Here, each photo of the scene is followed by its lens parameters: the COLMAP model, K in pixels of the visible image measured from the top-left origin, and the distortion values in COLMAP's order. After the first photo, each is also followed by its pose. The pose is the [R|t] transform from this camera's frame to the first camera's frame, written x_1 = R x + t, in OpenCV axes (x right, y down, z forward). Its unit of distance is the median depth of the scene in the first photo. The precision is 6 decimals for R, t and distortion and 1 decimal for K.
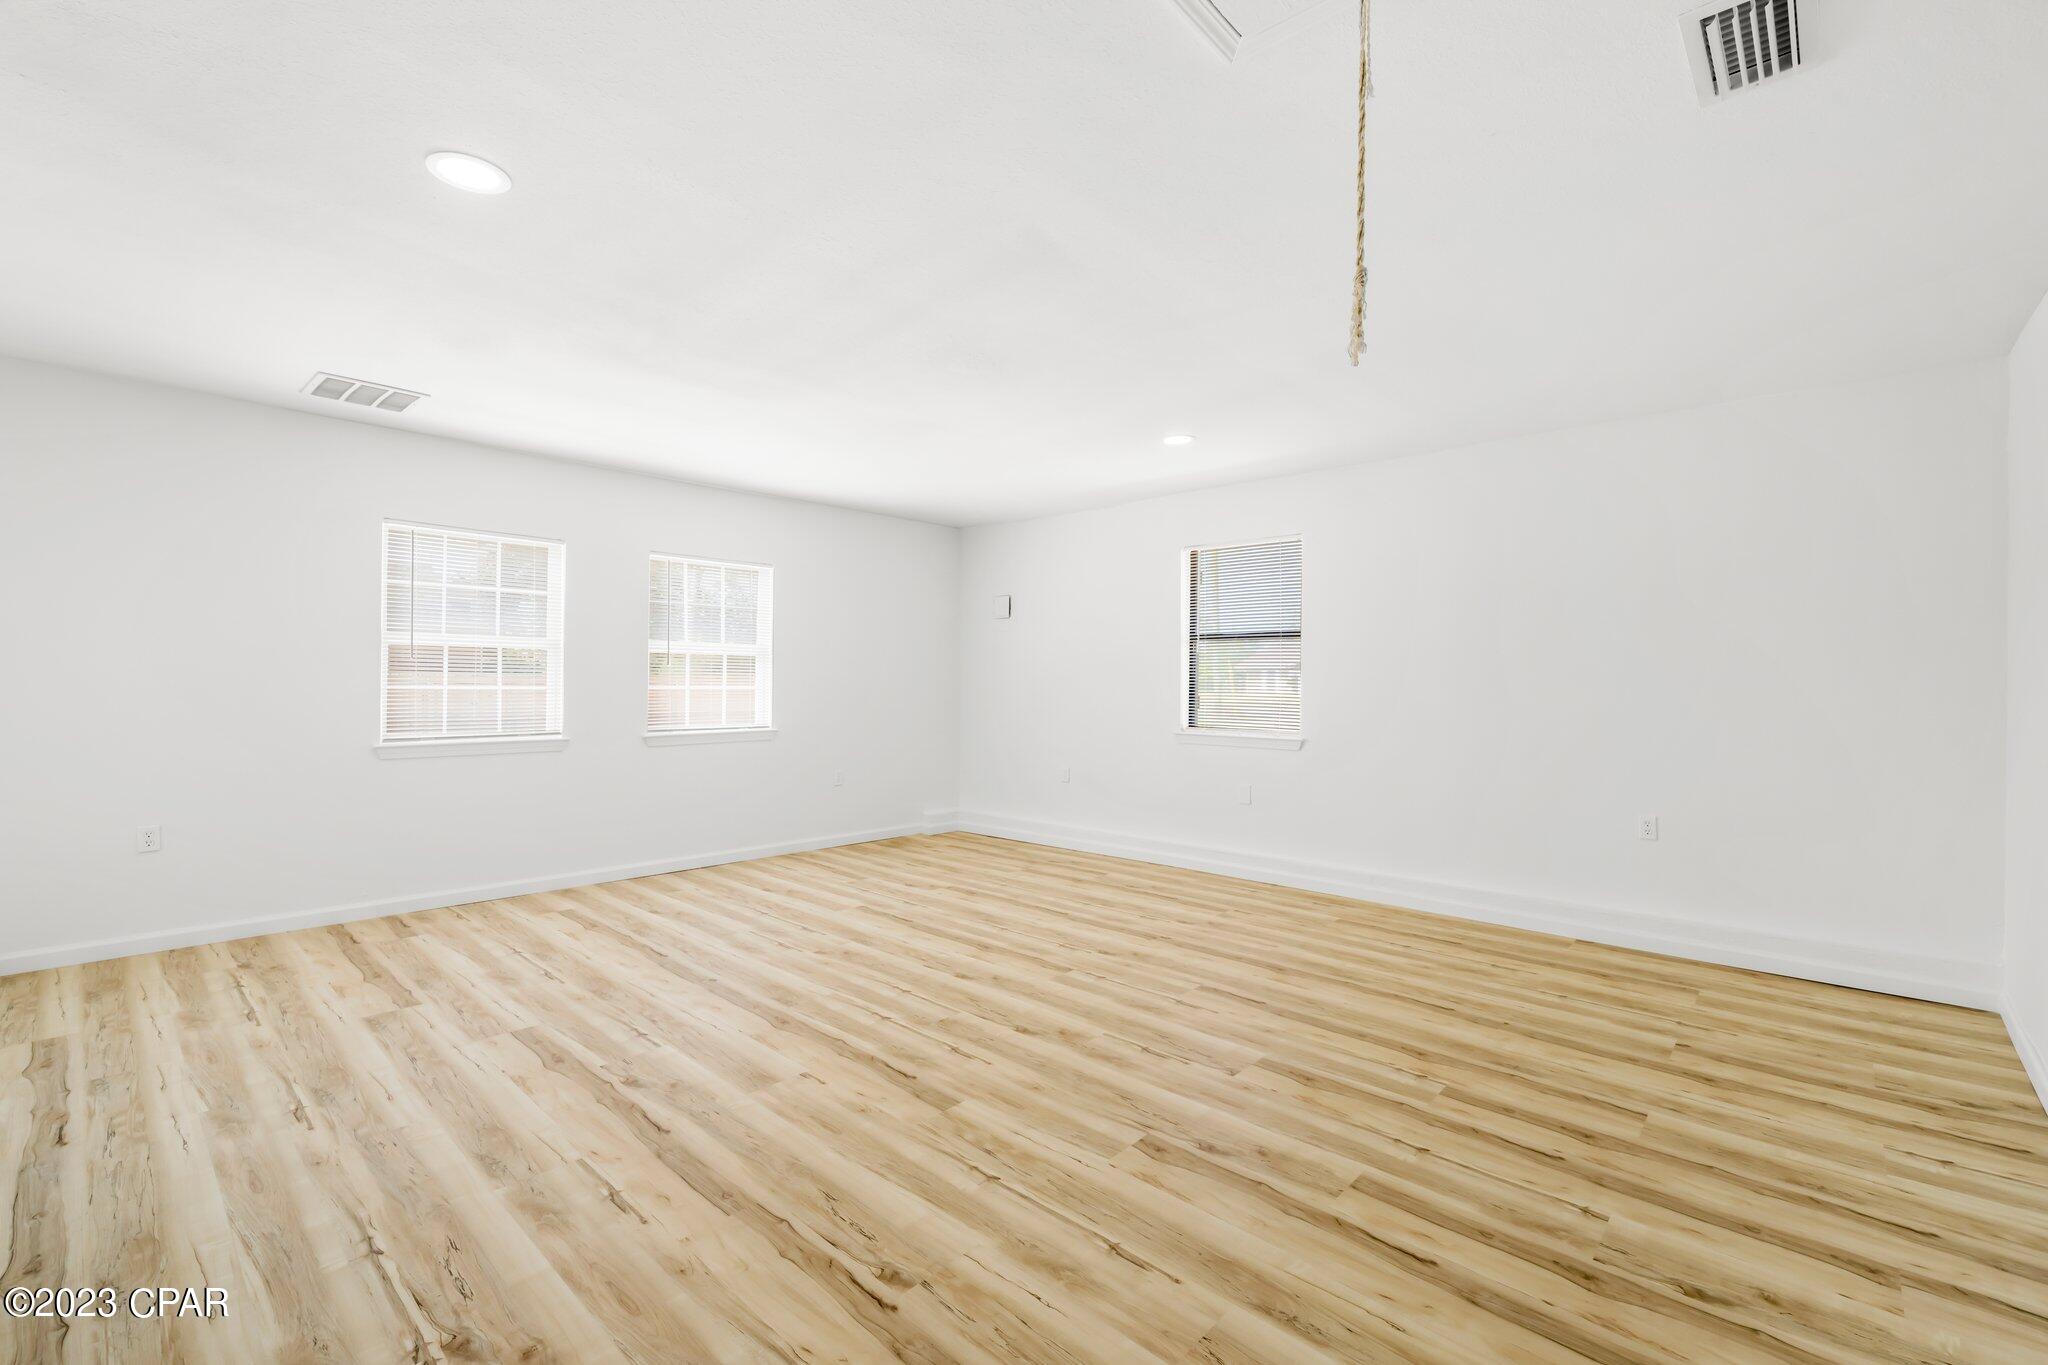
lens RADIAL K [[882.7, 0, 1052.5], [0, 882.7, 685.6], [0, 0, 1]] dist [0.003748, -0.001830]
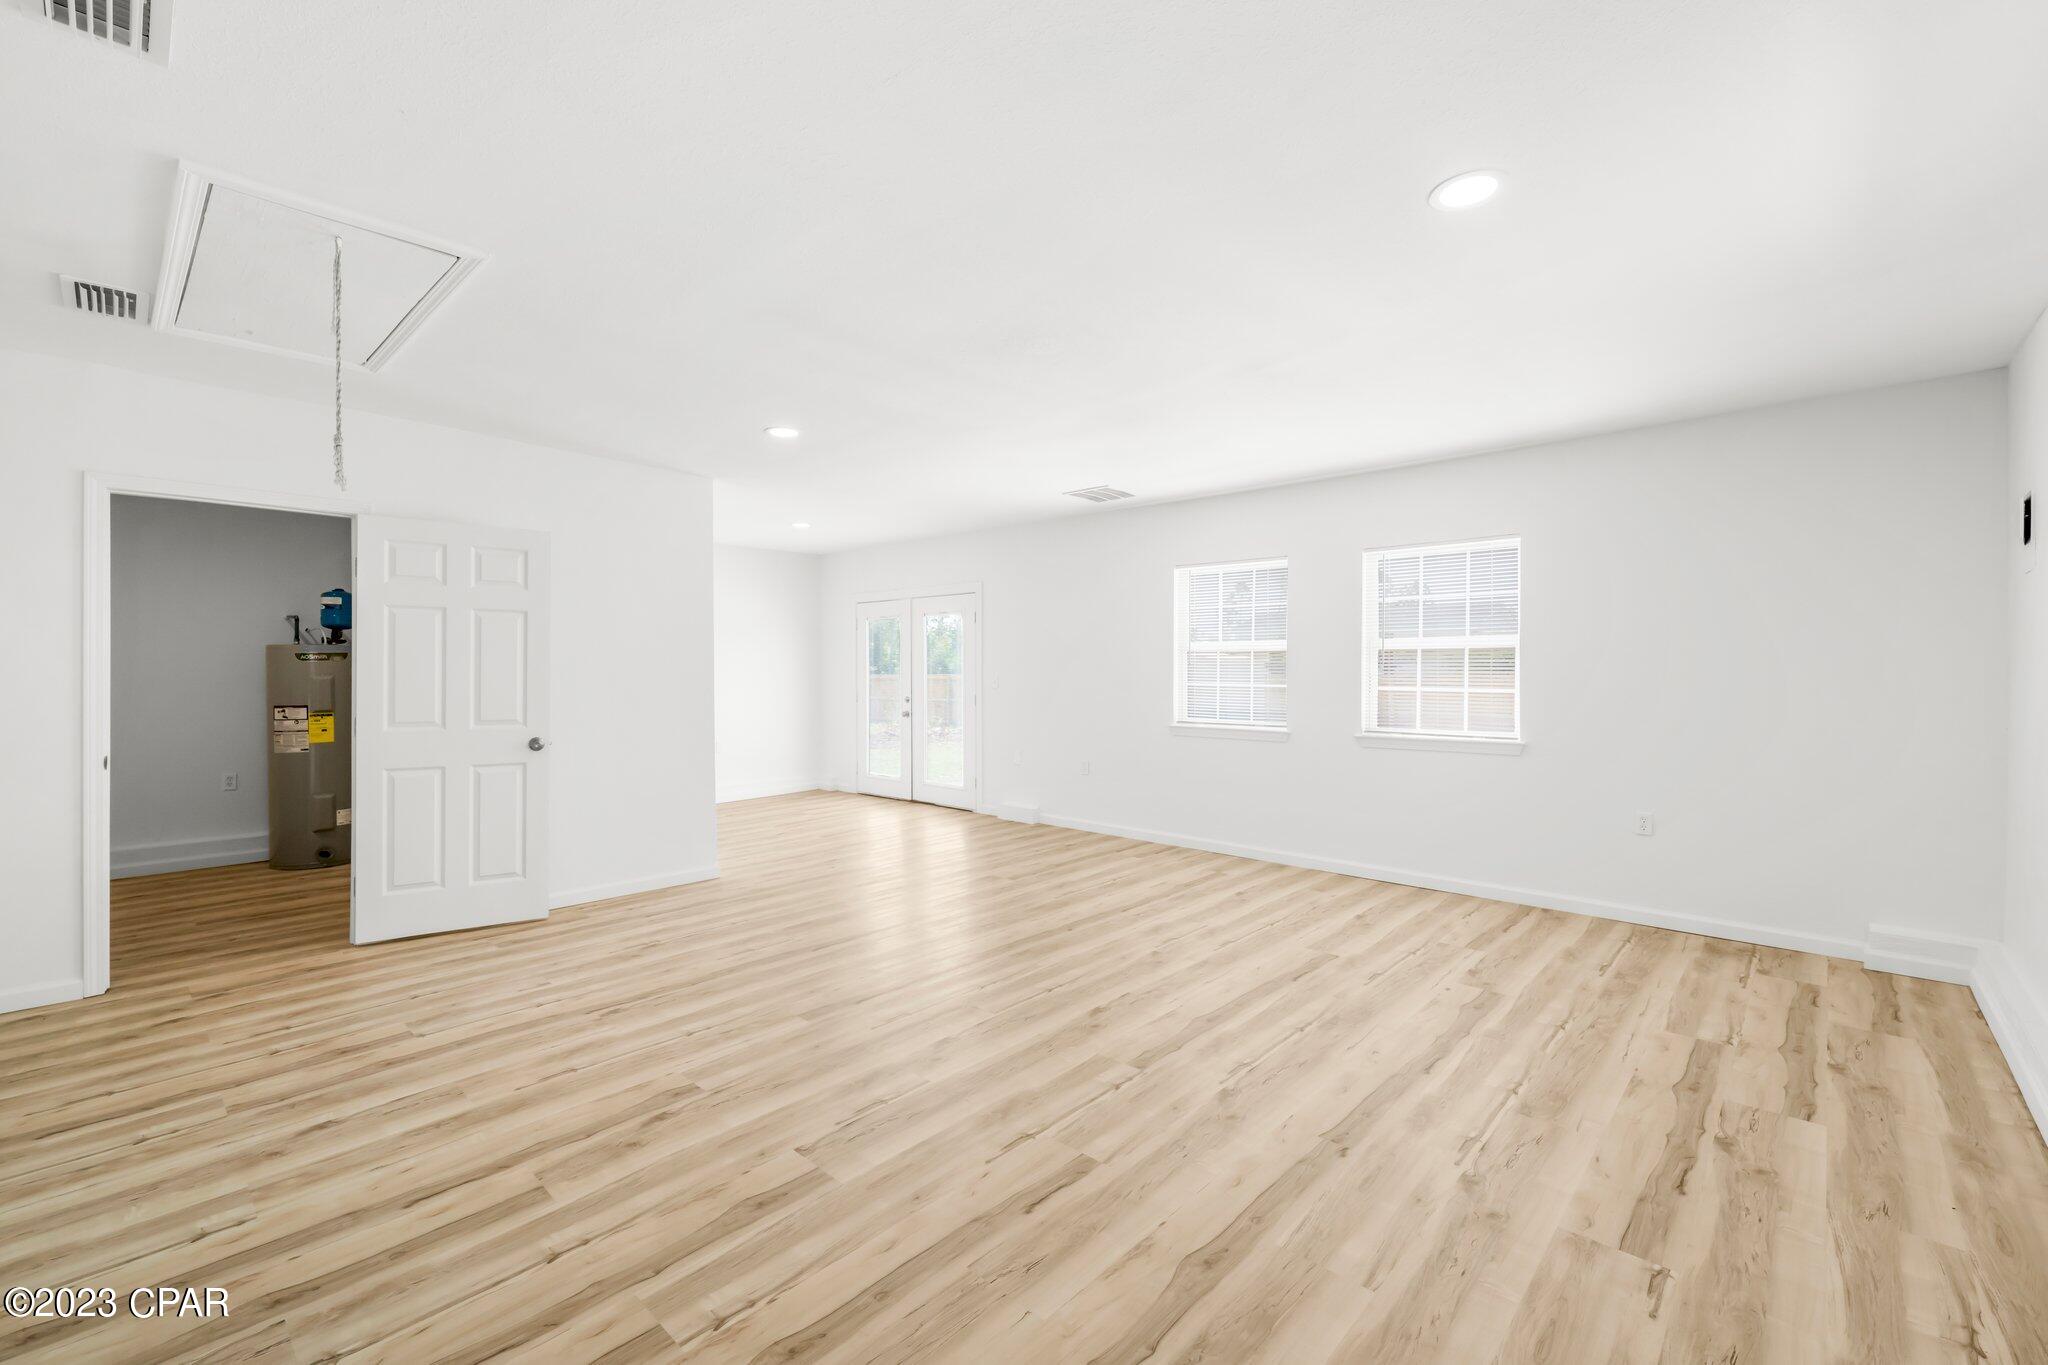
lens RADIAL K [[882.7, 0, 1011.5], [0, 882.7, 674.8], [0, 0, 1]] dist [0.003748, -0.001830]
pose [[-0.048958, -0.007824, -0.998770, 1.023933], [-0.007776, 0.999942, -0.007452, -0.002032], [0.998771, 0.007401, -0.049016, 1.232279]]
